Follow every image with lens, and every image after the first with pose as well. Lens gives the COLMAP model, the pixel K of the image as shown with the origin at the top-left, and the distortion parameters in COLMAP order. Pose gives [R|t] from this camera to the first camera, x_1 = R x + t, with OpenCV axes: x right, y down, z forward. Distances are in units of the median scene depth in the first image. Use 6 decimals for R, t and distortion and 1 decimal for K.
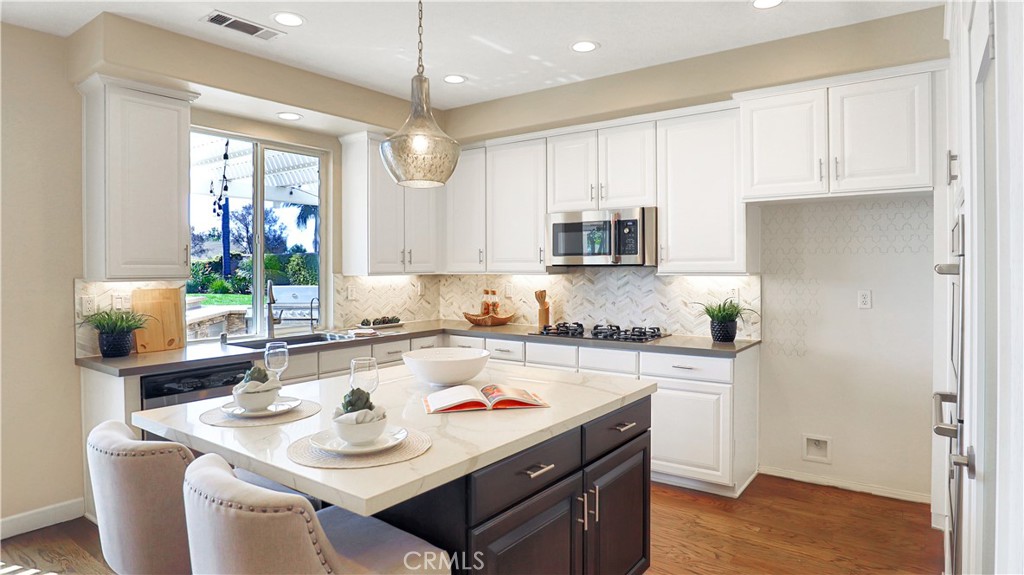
lens RADIAL K [[583.3, 0, 525.9], [0, 583.3, 268.8], [0, 0, 1]] dist [-0.045941, 0.017666]
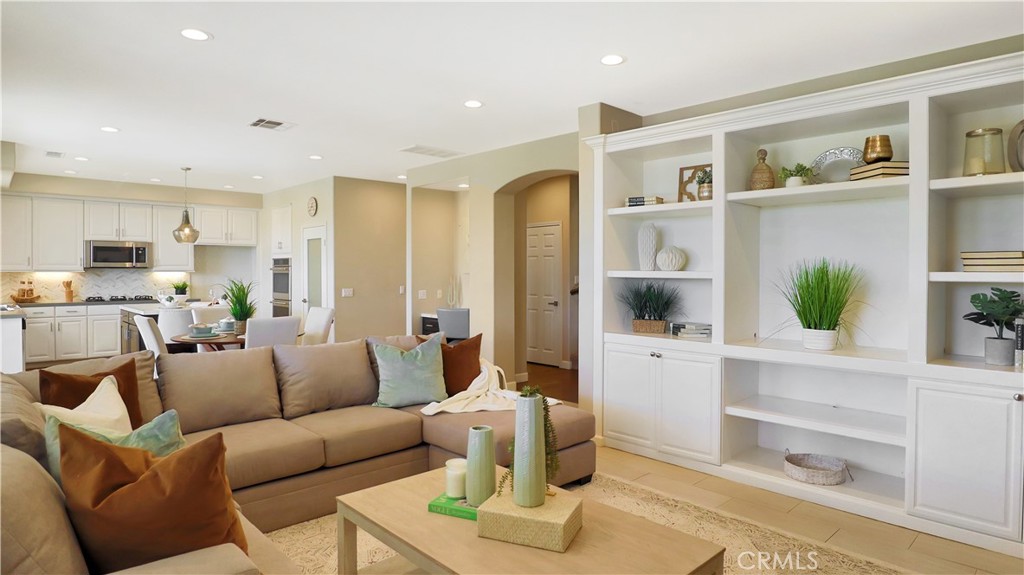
lens RADIAL K [[583.3, 0, 519.3], [0, 583.3, 276.2], [0, 0, 1]] dist [-0.045941, 0.017666]
pose [[0.181041, -0.002975, 0.983471, -1.667503], [0.001724, 0.999995, 0.002708, 0.023371], [-0.983474, 0.001205, 0.181046, -0.806266]]
